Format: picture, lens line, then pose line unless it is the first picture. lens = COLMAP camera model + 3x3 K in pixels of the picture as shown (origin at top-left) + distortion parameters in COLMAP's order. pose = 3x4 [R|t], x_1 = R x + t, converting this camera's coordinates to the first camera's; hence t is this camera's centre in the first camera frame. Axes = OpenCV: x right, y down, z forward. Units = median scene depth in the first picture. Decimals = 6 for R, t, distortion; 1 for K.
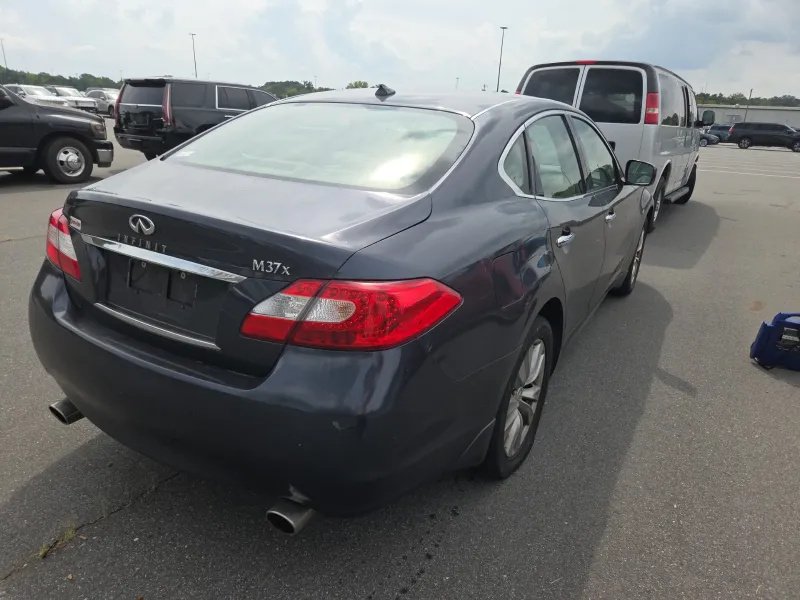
lens RADIAL K [[554.1, 0, 397.5], [0, 554.1, 303.2], [0, 0, 1]] dist [0.034198, -0.005559]
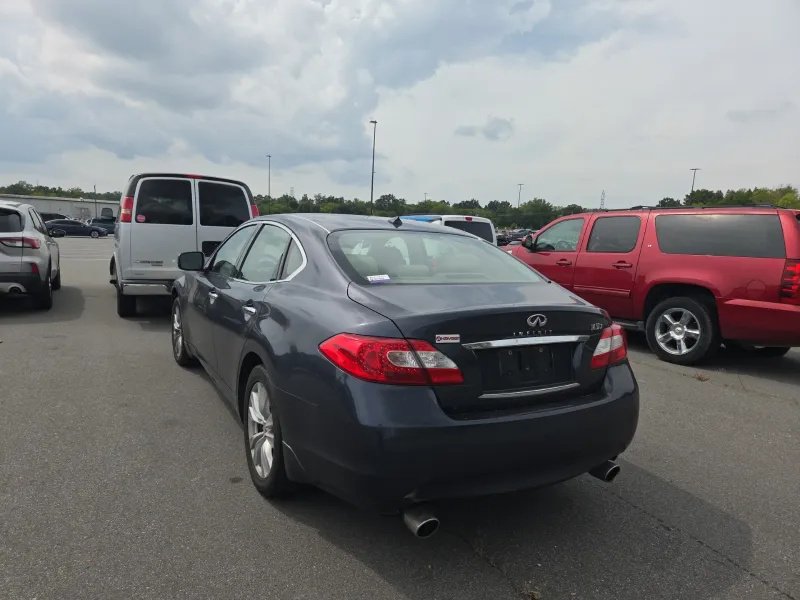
lens RADIAL K [[554.1, 0, 397.5], [0, 554.1, 303.2], [0, 0, 1]] dist [0.034198, -0.005559]
pose [[0.497762, -0.139958, 0.855947, -1.688704], [0.268244, 0.963350, 0.001527, -0.253743], [-0.824790, 0.228842, 0.517062, 0.455671]]
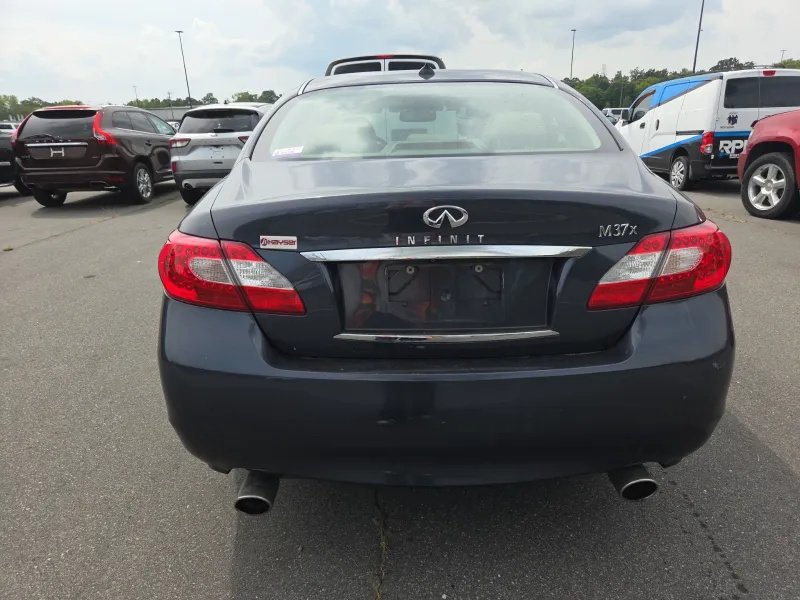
lens RADIAL K [[554.1, 0, 397.5], [0, 554.1, 303.2], [0, 0, 1]] dist [0.034198, -0.005559]
pose [[0.864433, -0.227459, 0.448350, -0.815459], [0.231566, 0.971707, 0.046504, -0.059909], [-0.446243, 0.063623, 0.892647, 0.246984]]
